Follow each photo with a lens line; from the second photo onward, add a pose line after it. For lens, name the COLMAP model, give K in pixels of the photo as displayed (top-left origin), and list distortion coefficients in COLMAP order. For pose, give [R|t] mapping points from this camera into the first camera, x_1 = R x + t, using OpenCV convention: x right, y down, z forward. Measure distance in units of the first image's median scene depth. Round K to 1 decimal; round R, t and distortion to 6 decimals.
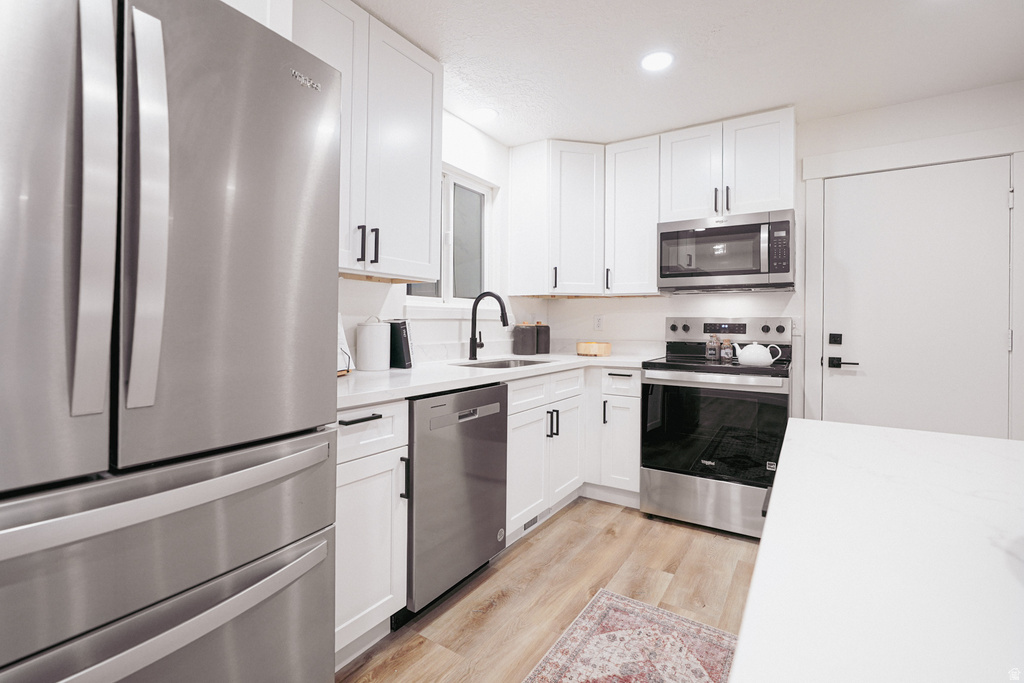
lens RADIAL K [[472.3, 0, 512.2], [0, 472.3, 320.6], [0, 0, 1]] dist [-0.000192, 0.000220]
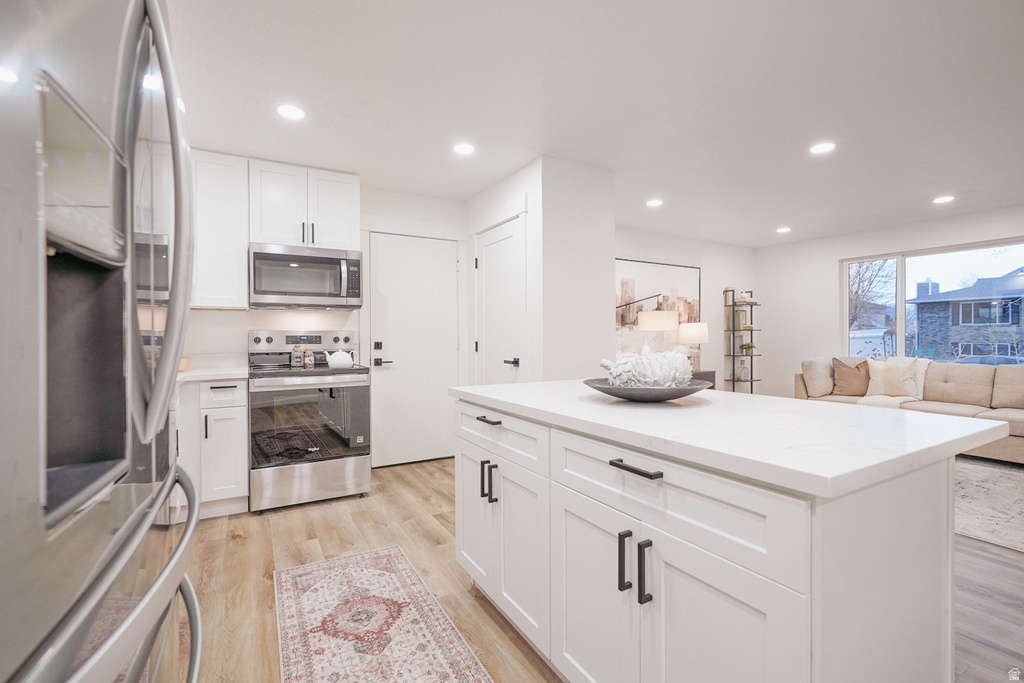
lens RADIAL K [[463.2, 0, 512.6], [0, 463.2, 337.0], [0, 0, 1]] dist [0.000702, 0.000419]
pose [[0.459572, -0.012347, 0.888054, -0.400430], [0.004227, 0.999922, 0.011715, -0.002190], [-0.888130, -0.001630, 0.459589, -0.010672]]
